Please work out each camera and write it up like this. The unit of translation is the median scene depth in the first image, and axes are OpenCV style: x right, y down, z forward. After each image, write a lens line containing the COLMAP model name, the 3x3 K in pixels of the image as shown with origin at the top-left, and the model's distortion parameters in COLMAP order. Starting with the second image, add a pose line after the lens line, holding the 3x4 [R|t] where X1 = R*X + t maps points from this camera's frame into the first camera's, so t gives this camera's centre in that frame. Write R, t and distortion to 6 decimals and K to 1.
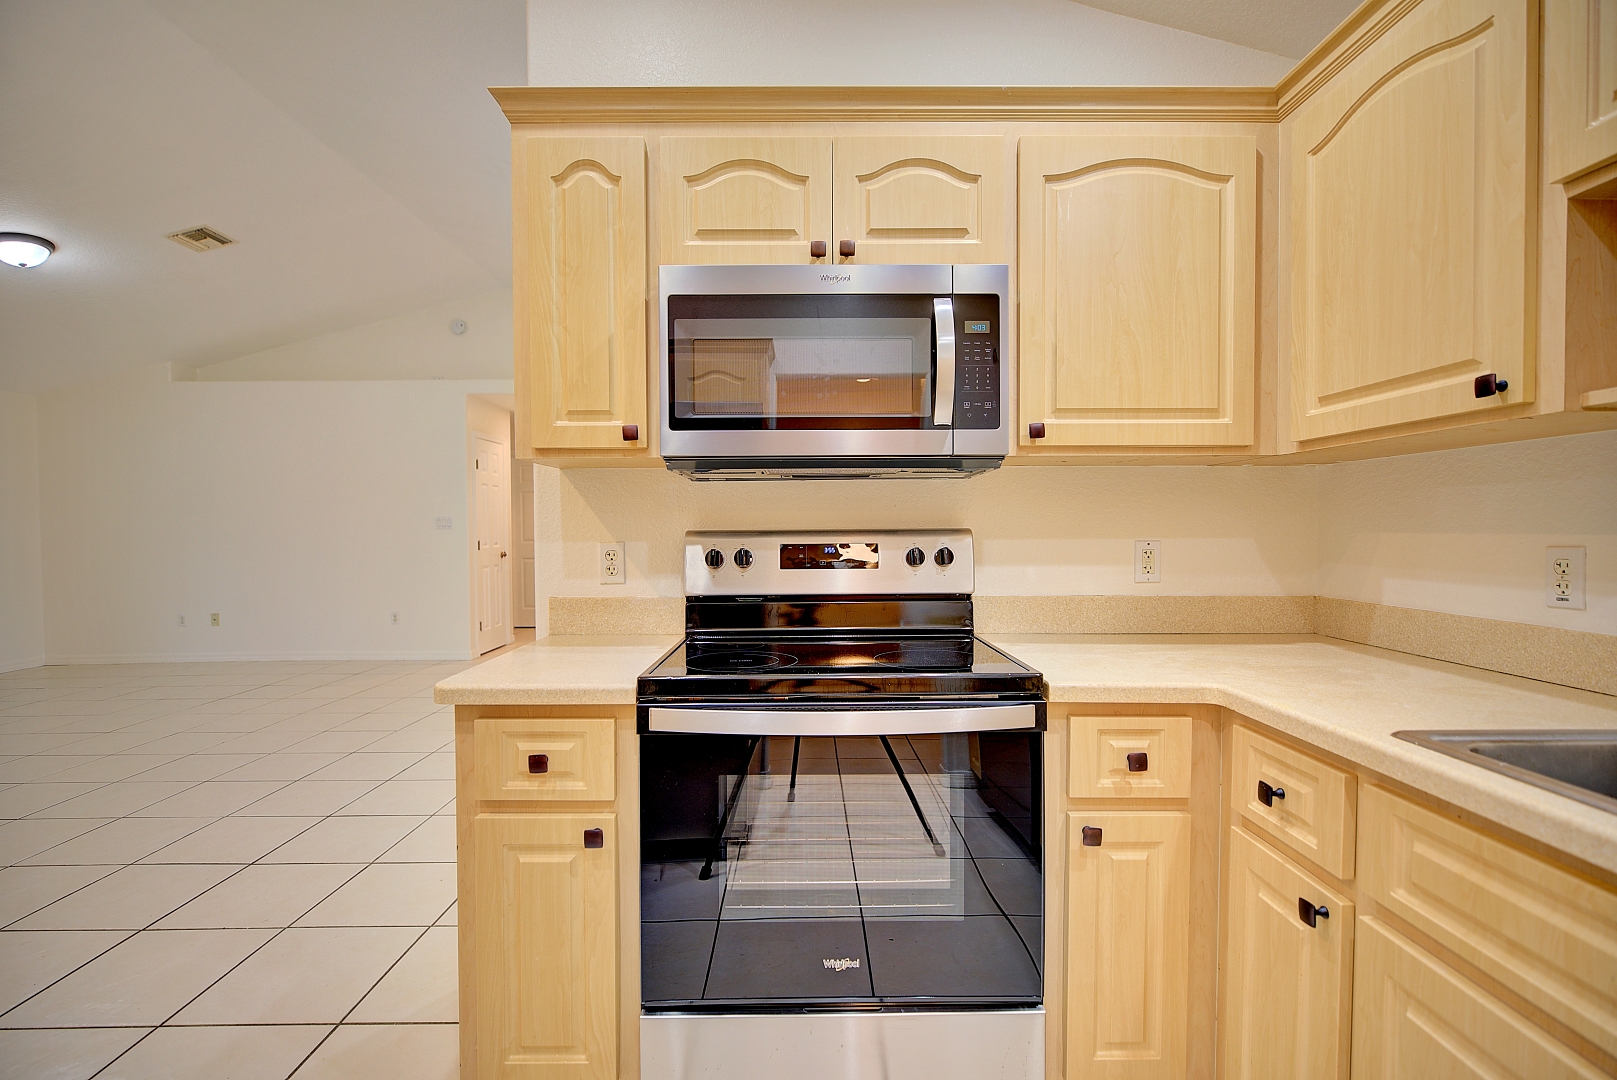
lens RADIAL K [[735.0, 0, 804.3], [0, 735.0, 540.8], [0, 0, 1]] dist [-0.004321, -0.000177]
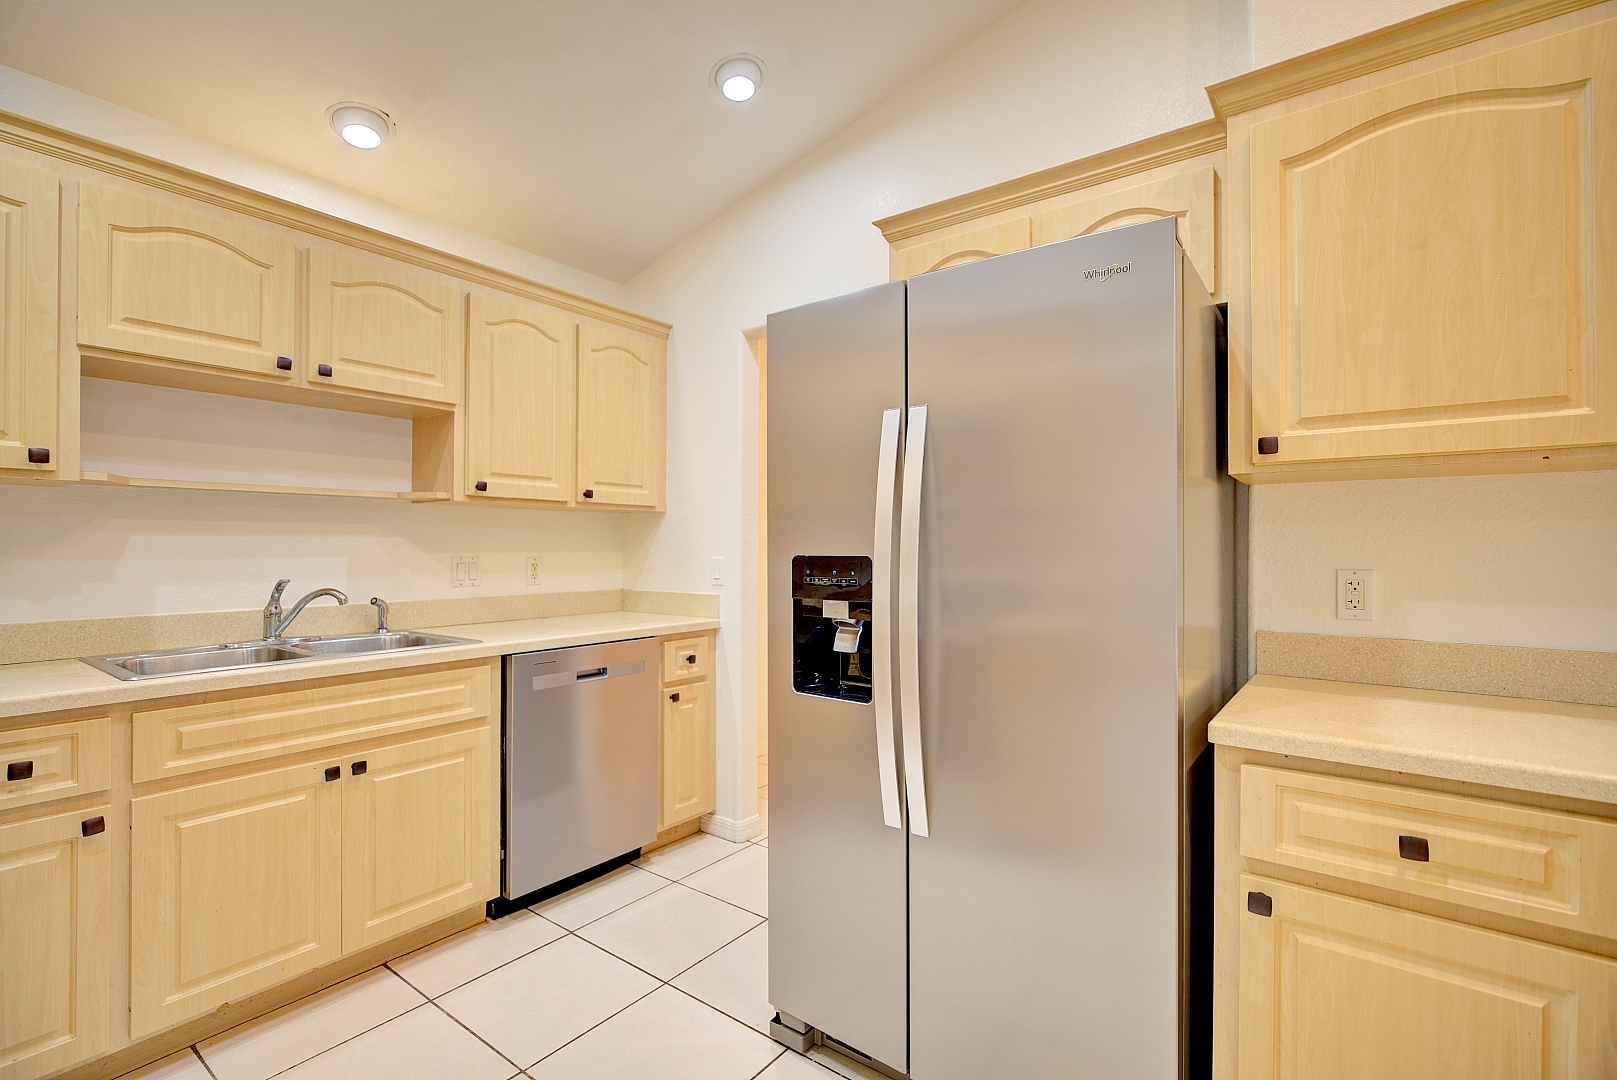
lens RADIAL K [[735.0, 0, 811.8], [0, 735.0, 541.1], [0, 0, 1]] dist [-0.004321, -0.000177]
pose [[-0.793372, 0.006457, 0.608703, -0.835726], [0.013781, 0.999878, 0.007356, -0.018990], [-0.608581, 0.014224, -0.793364, 0.843114]]
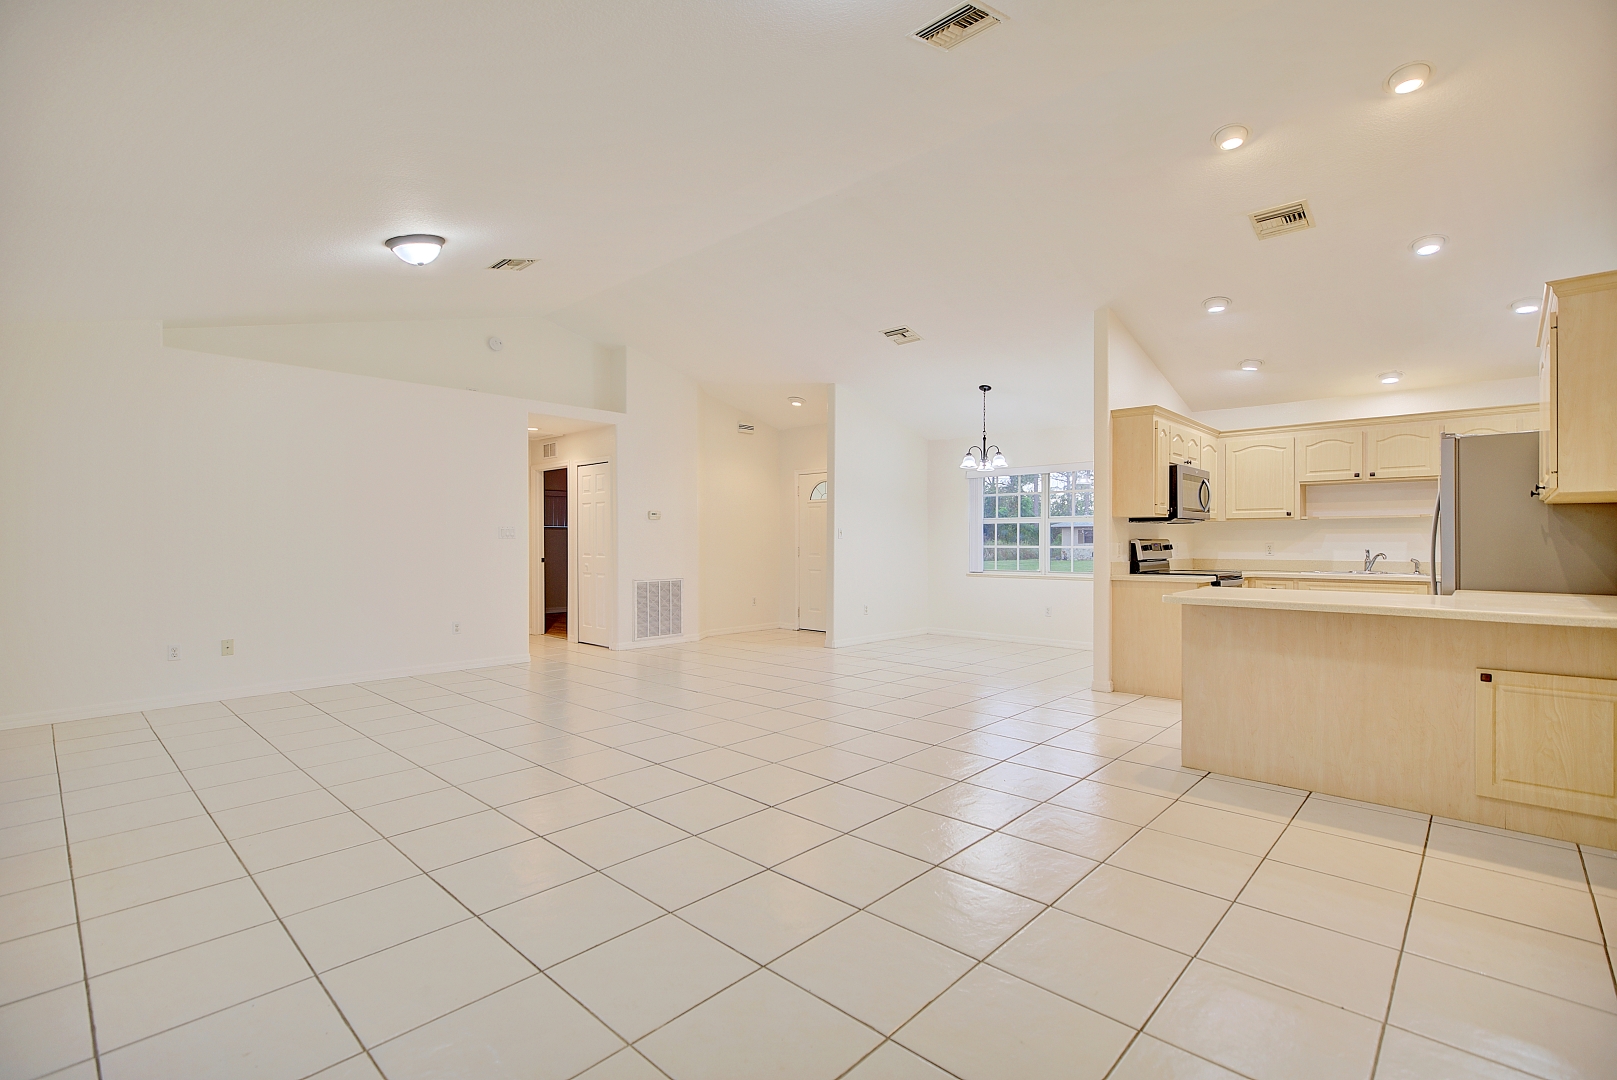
lens RADIAL K [[735.0, 0, 811.9], [0, 735.0, 541.8], [0, 0, 1]] dist [-0.004321, -0.000177]
pose [[0.686121, 0.004949, 0.727470, -3.907784], [0.010799, 0.999797, -0.016987, 0.042232], [-0.727407, 0.019511, 0.685929, -0.136361]]
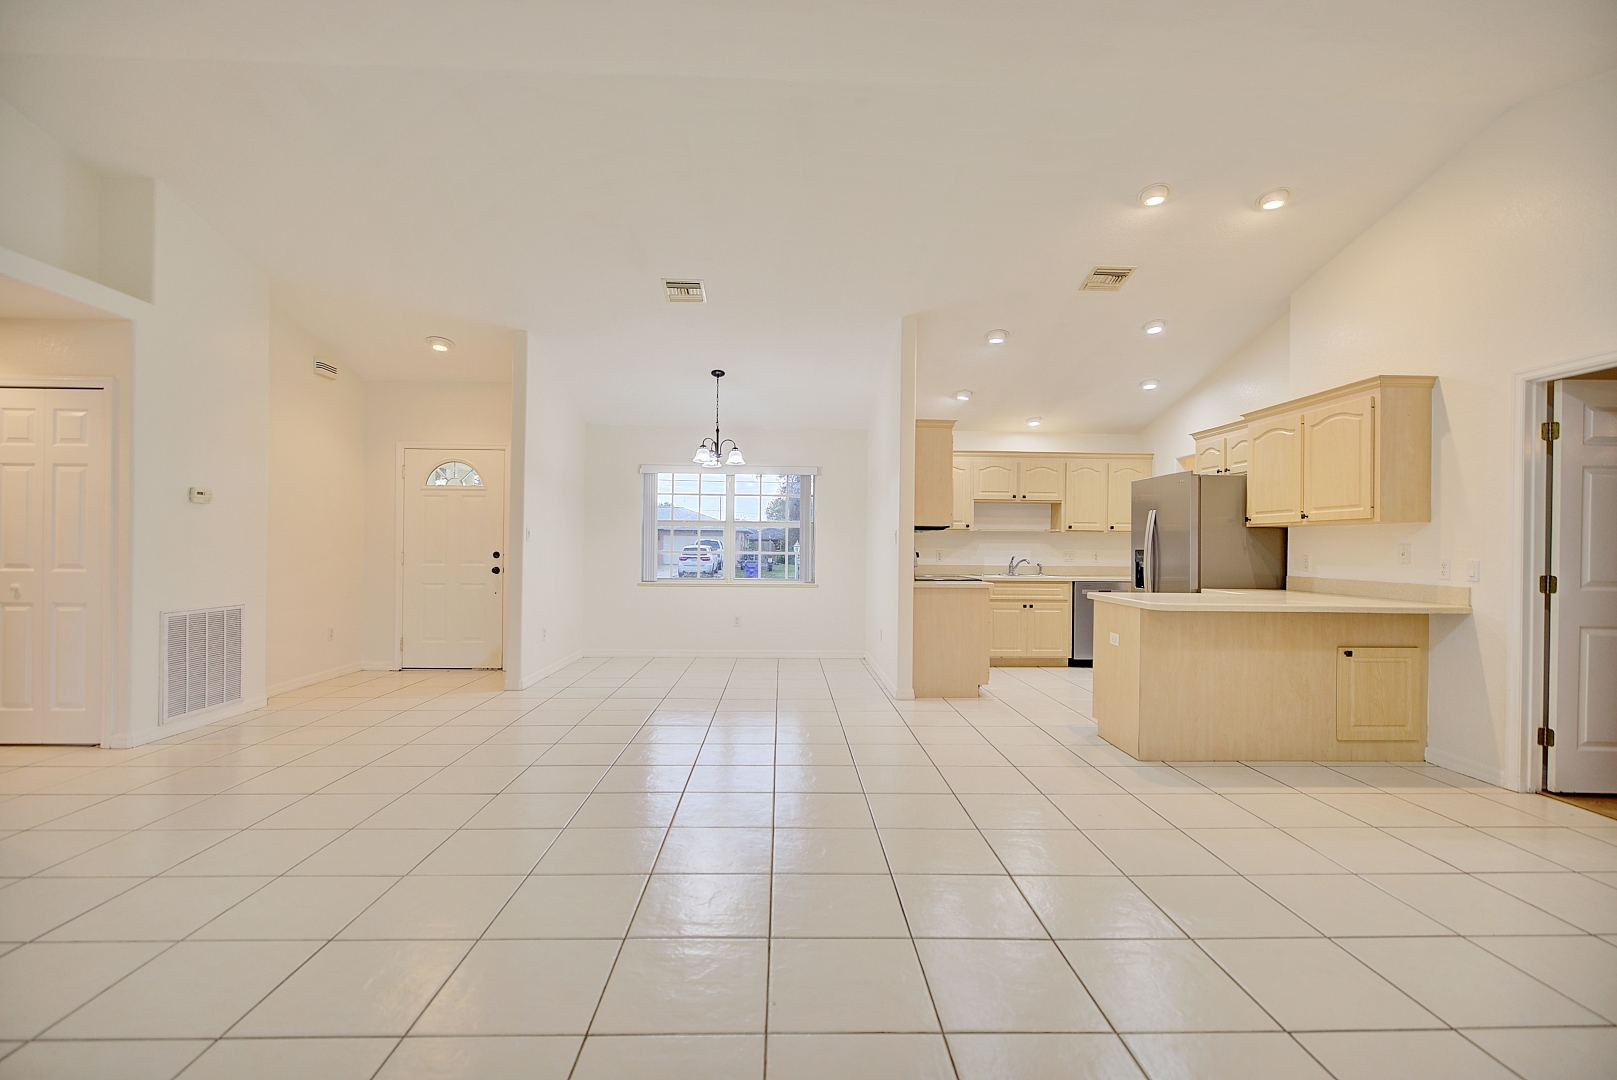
lens RADIAL K [[735.0, 0, 811.5], [0, 735.0, 540.8], [0, 0, 1]] dist [-0.004321, -0.000177]
pose [[-0.030908, 0.012292, 0.999447, -3.891019], [0.009017, 0.999887, -0.012018, -0.005600], [-0.999482, 0.008640, -0.031016, 1.800738]]
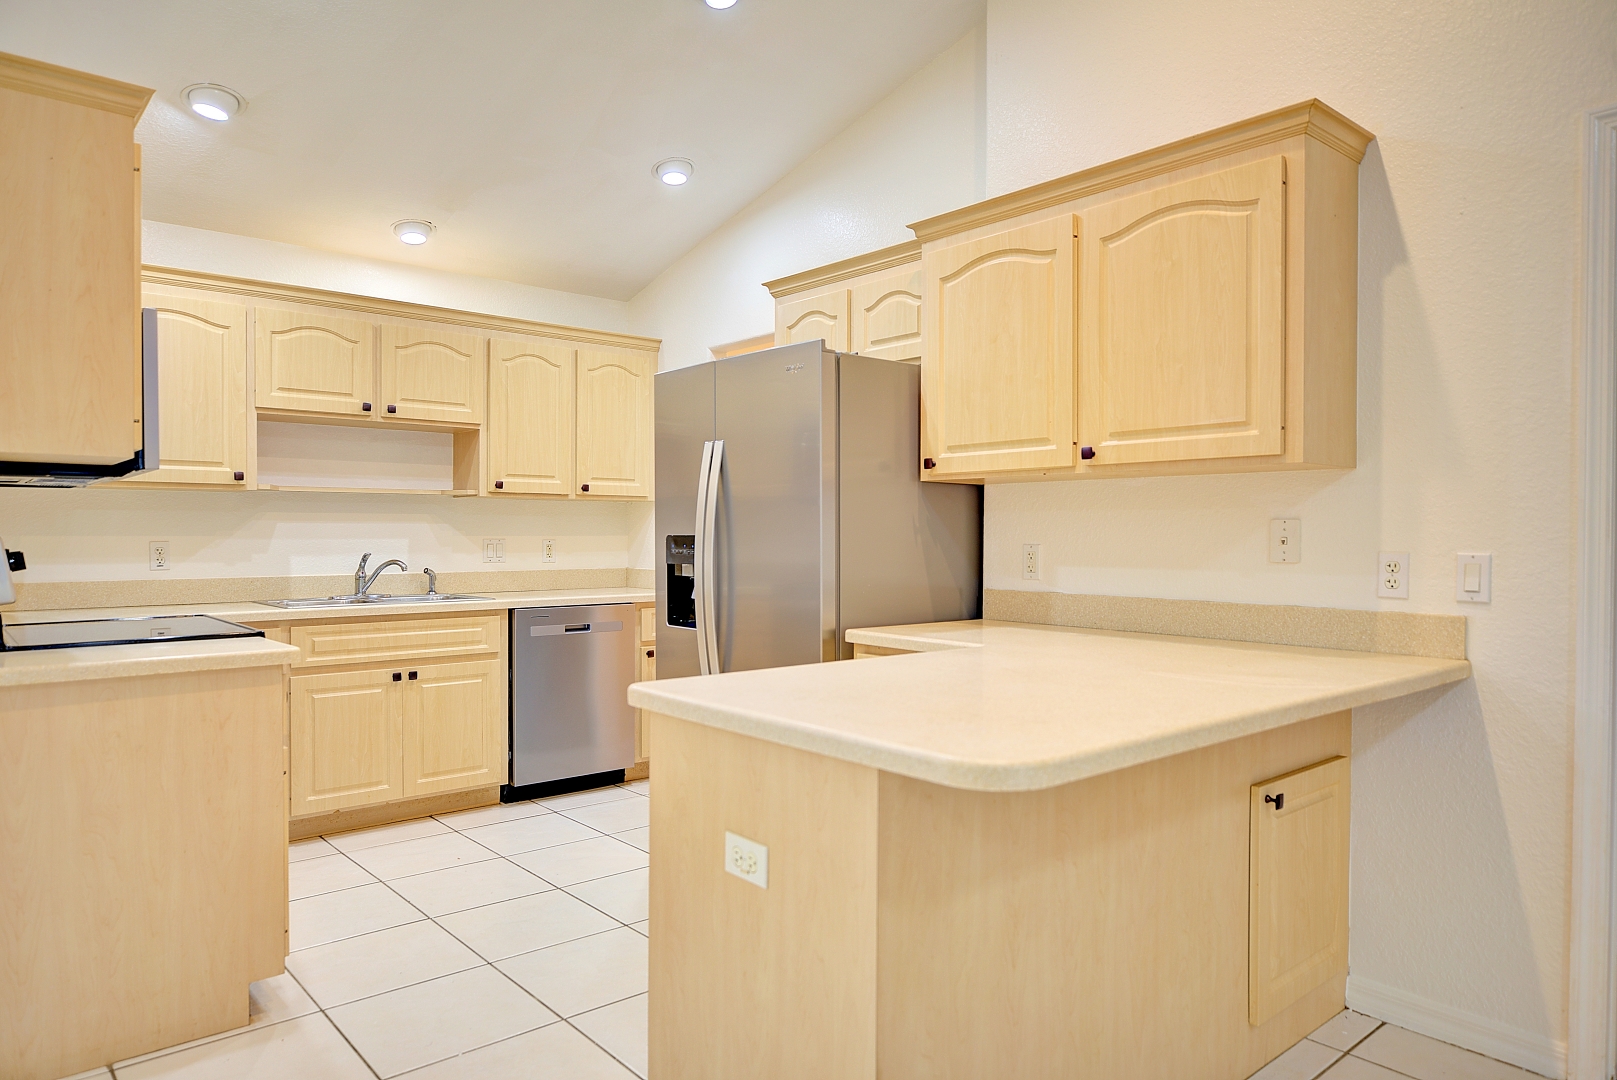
lens RADIAL K [[1029.5, 0, 807.5], [0, 1029.5, 539.5], [0, 0, 1]] dist [-0.002975, -0.000914]
pose [[-0.647310, -0.001571, 0.762225, -2.079308], [0.016976, 0.999720, 0.016476, -0.013461], [-0.762038, 0.023605, -0.647102, 1.240141]]
